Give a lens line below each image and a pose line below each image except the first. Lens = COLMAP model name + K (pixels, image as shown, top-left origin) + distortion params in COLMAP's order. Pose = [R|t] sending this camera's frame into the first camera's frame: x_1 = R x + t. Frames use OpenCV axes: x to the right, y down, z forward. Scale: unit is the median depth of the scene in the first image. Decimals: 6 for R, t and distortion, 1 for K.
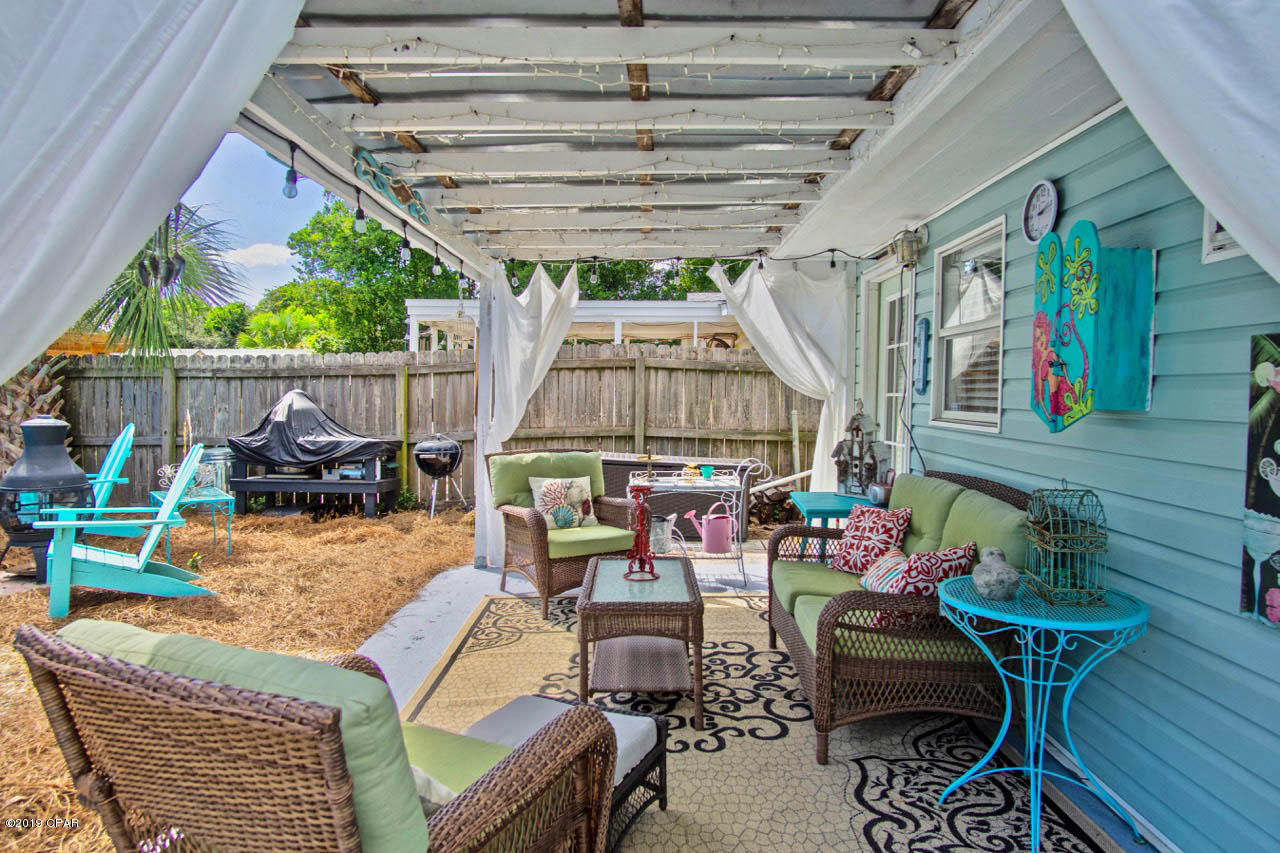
lens RADIAL K [[764.4, 0, 634.1], [0, 764.4, 406.1], [0, 0, 1]] dist [-0.022867, -0.000497]
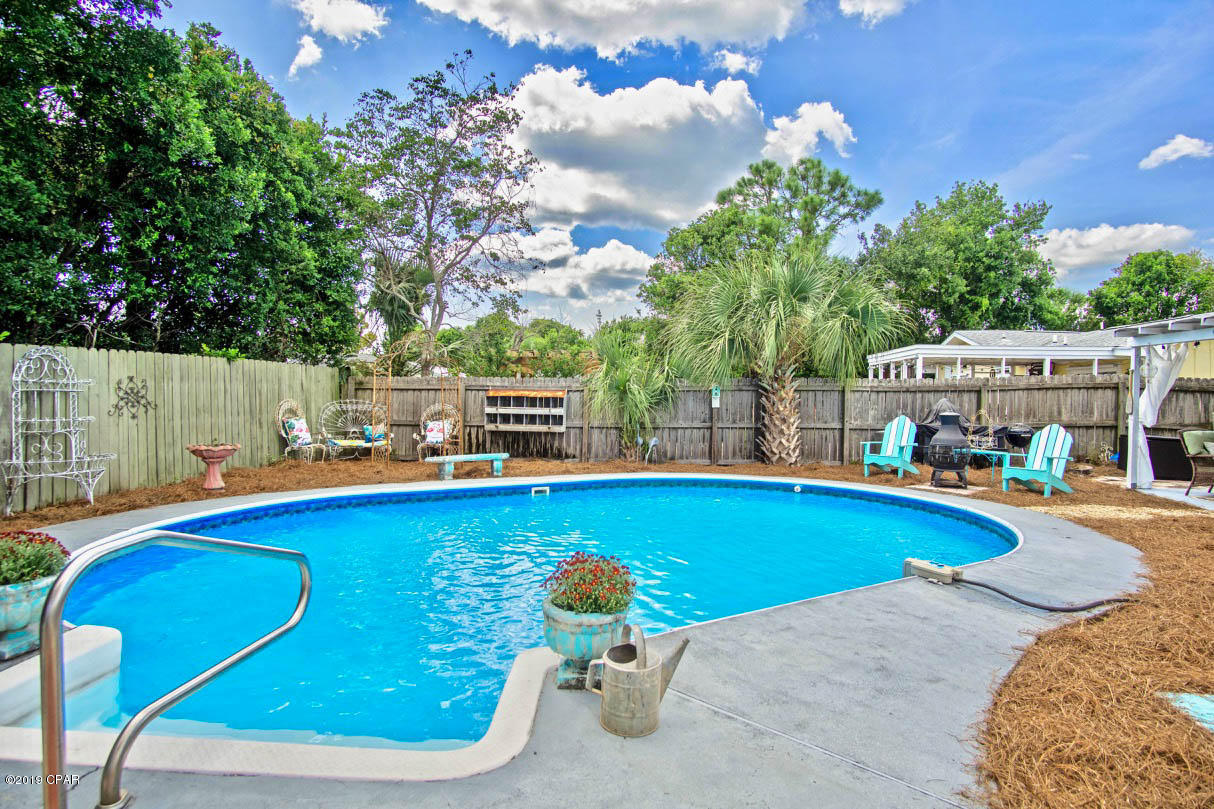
lens RADIAL K [[651.8, 0, 602.0], [0, 651.8, 396.1], [0, 0, 1]] dist [-0.034045, 0.009287]
pose [[0.995735, 0.008836, -0.091837, -1.080381], [-0.010607, 0.999767, -0.018816, 0.010485], [0.091649, 0.019710, 0.995596, -0.608797]]
